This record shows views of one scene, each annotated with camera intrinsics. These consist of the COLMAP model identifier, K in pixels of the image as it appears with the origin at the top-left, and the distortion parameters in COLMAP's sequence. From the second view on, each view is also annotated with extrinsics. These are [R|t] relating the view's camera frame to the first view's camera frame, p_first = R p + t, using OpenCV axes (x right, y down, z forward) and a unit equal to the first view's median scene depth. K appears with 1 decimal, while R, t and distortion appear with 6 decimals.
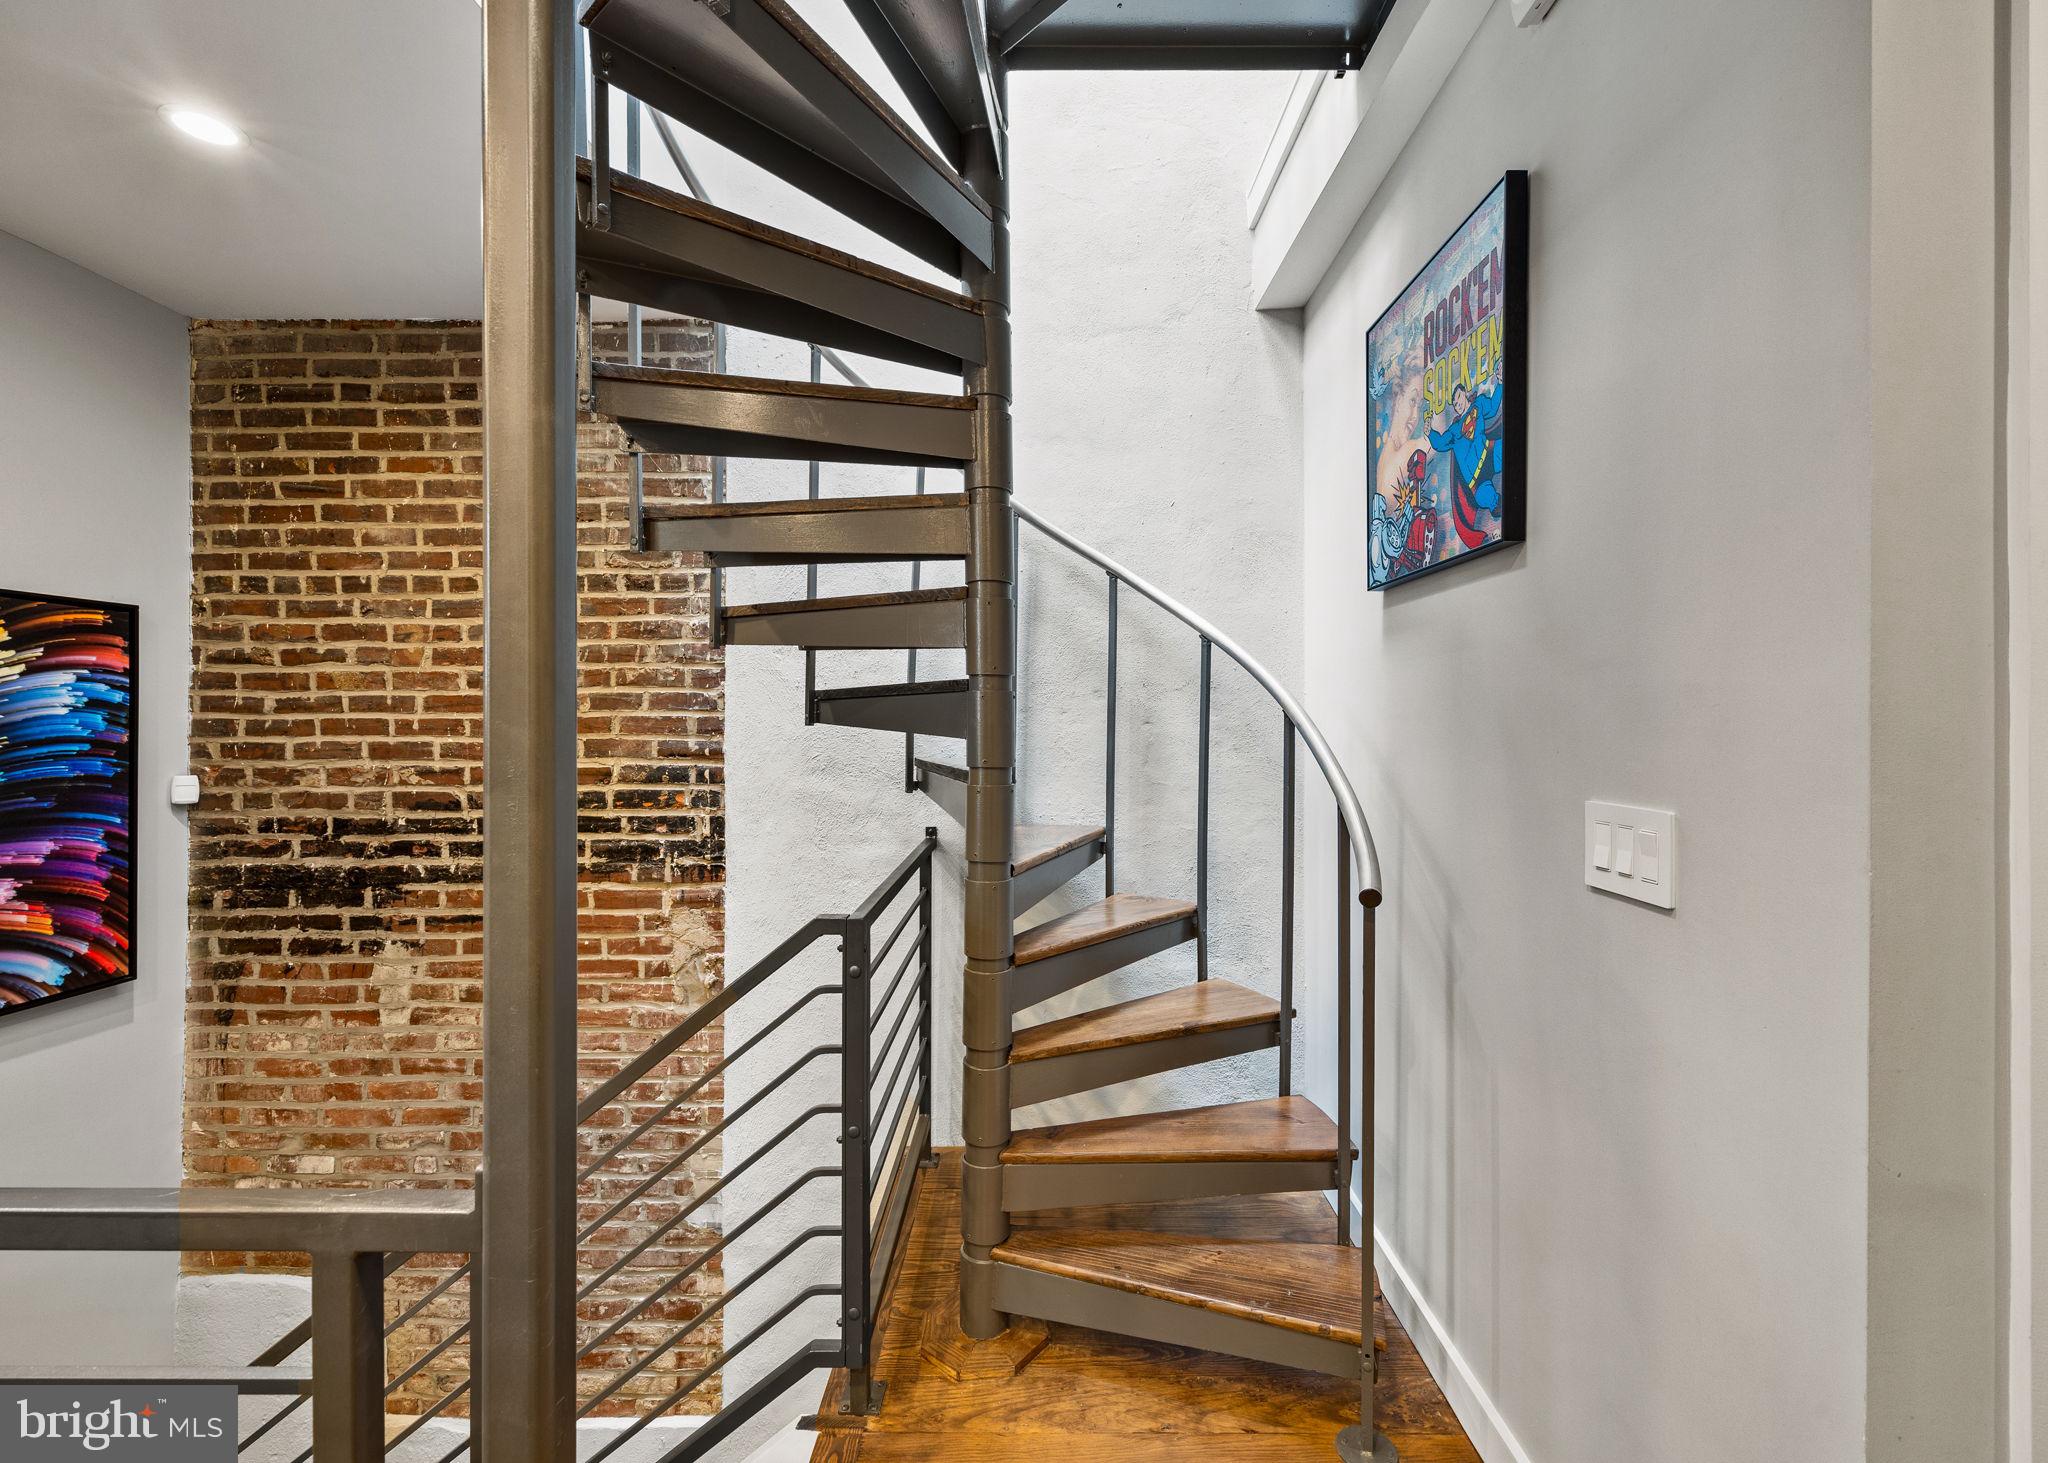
lens RADIAL K [[859.3, 0, 1025.1], [0, 859.3, 725.2], [0, 0, 1]] dist [-0.000203, -0.000229]
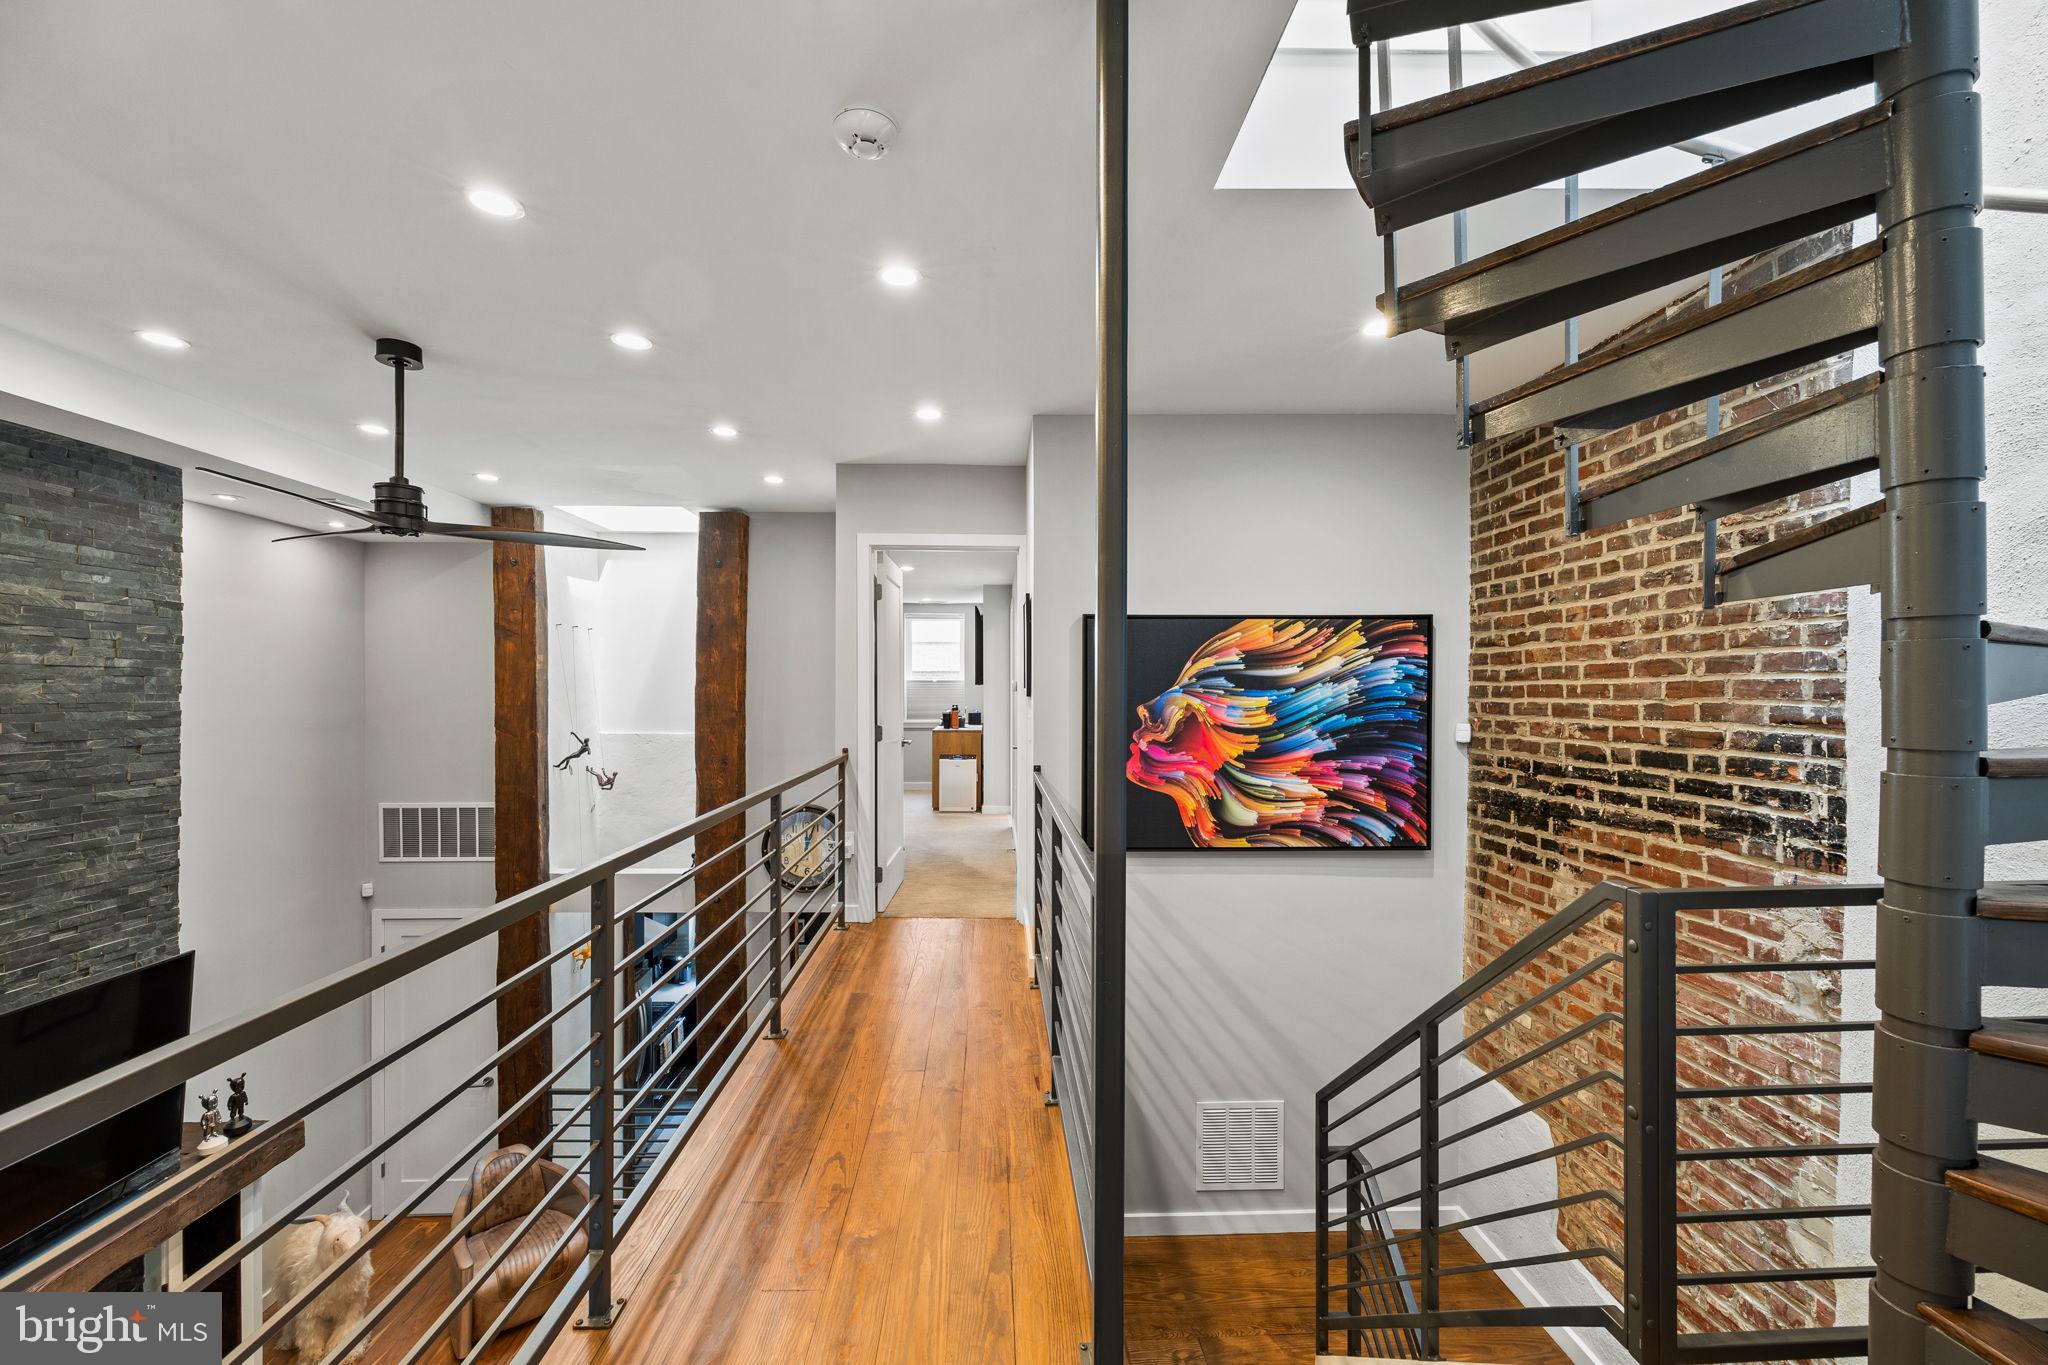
lens RADIAL K [[812.1, 0, 1021.6], [0, 812.1, 690.9], [0, 0, 1]] dist [-0.001649, 0.000137]
pose [[0.051474, -0.000371, -0.998674, 0.394194], [0.003907, 0.999992, -0.000170, -0.001005], [0.998667, -0.003893, 0.051475, 0.158070]]
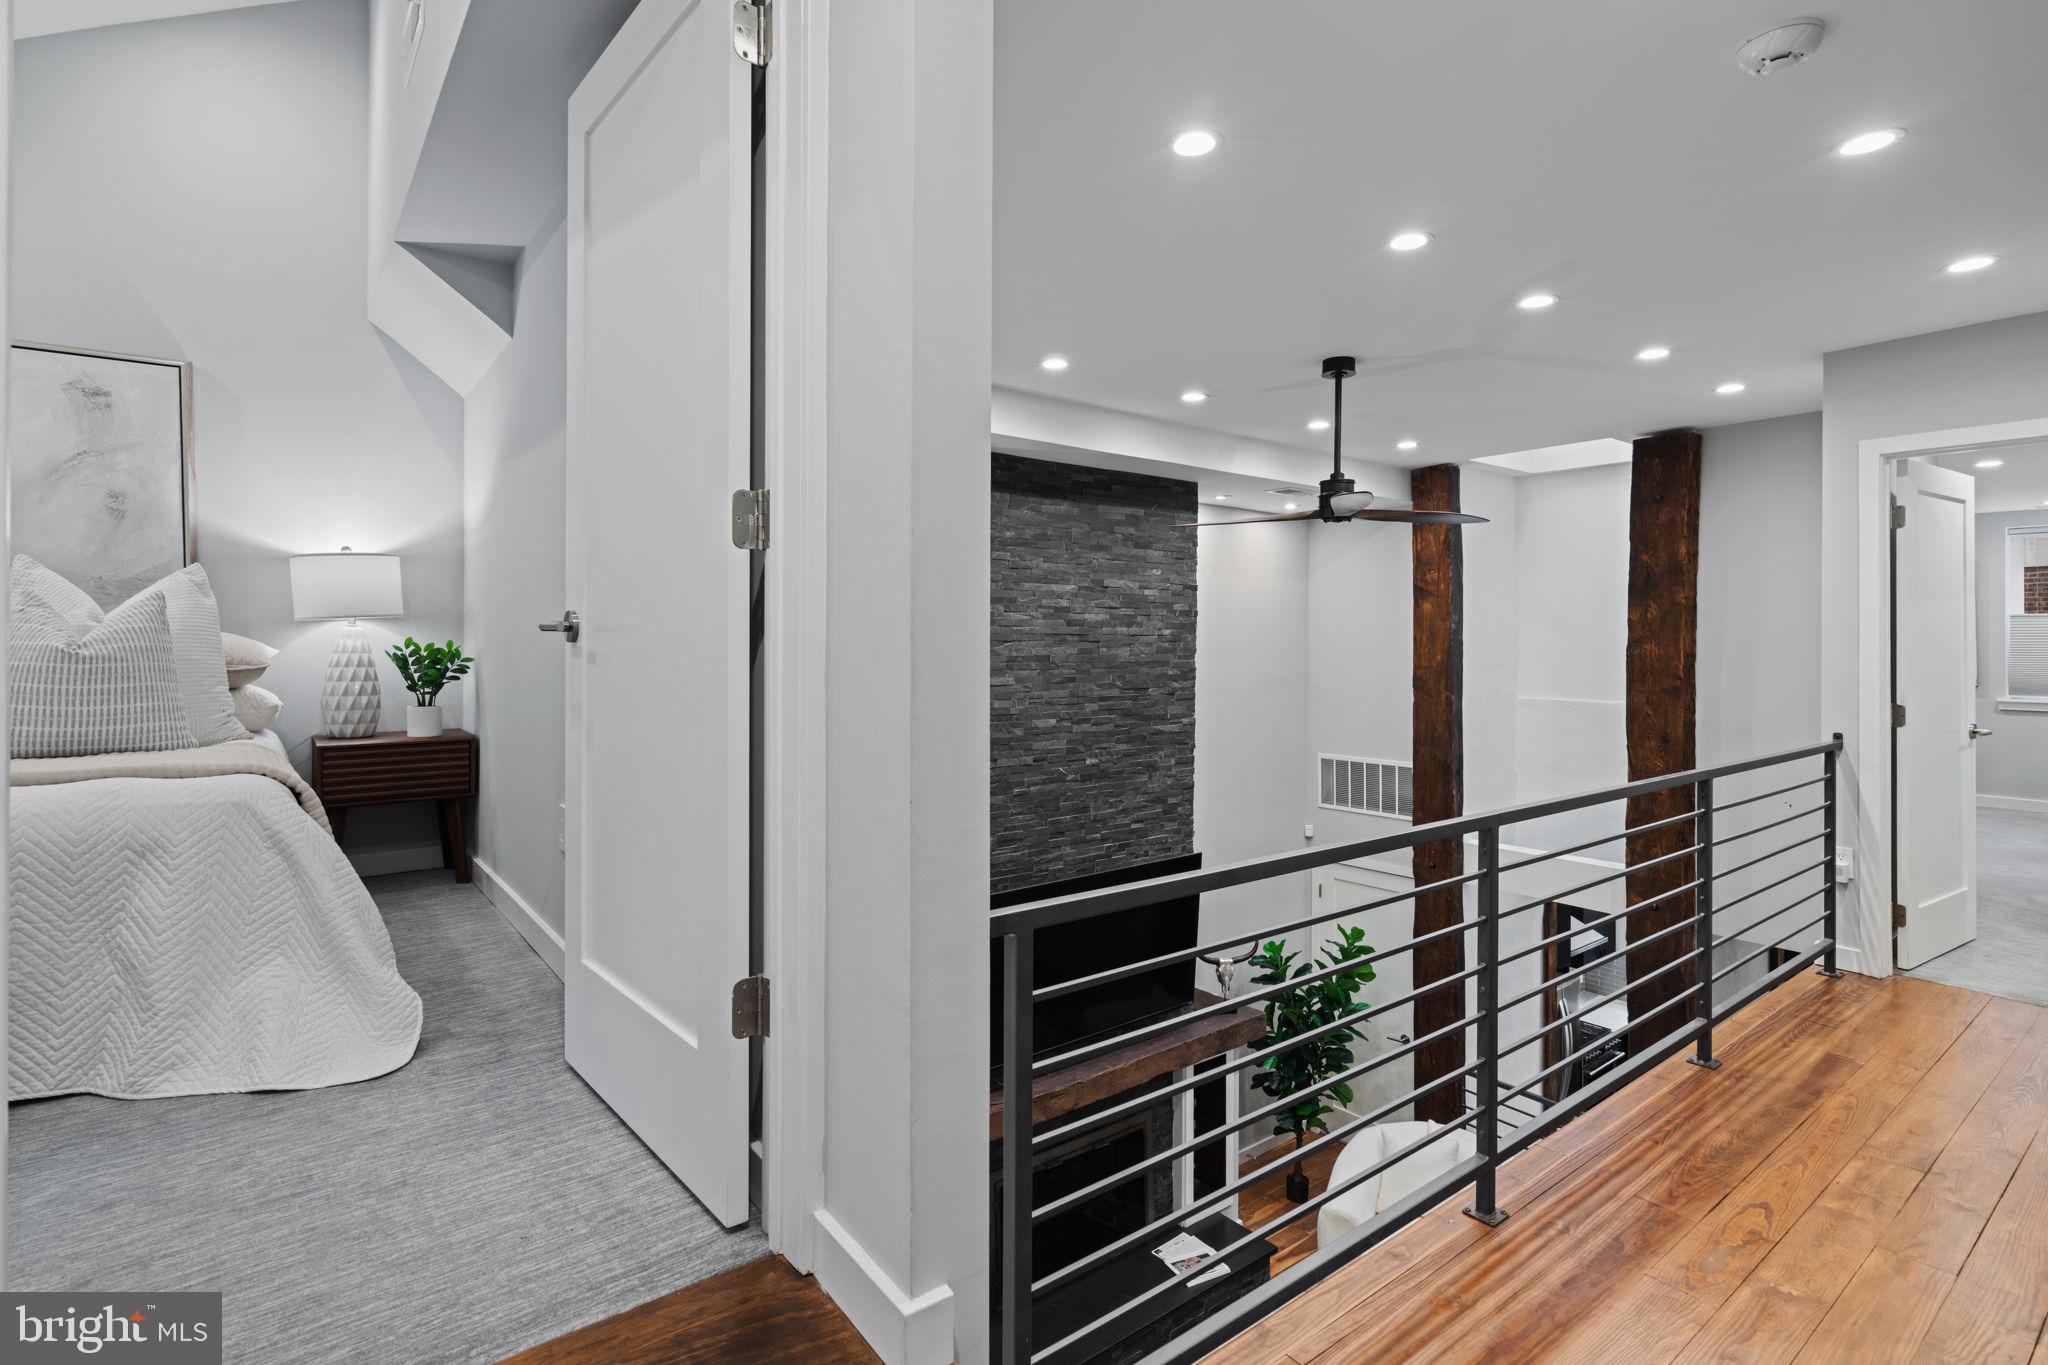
lens RADIAL K [[1047.3, 0, 1025.2], [0, 1047.3, 665.1], [0, 0, 1]] dist [0.017496, 0.001449]
pose [[-0.773816, 0.013874, -0.633258, 0.737419], [0.002713, 0.999824, 0.018589, -0.025215], [0.633405, 0.012666, -0.773717, 0.378758]]
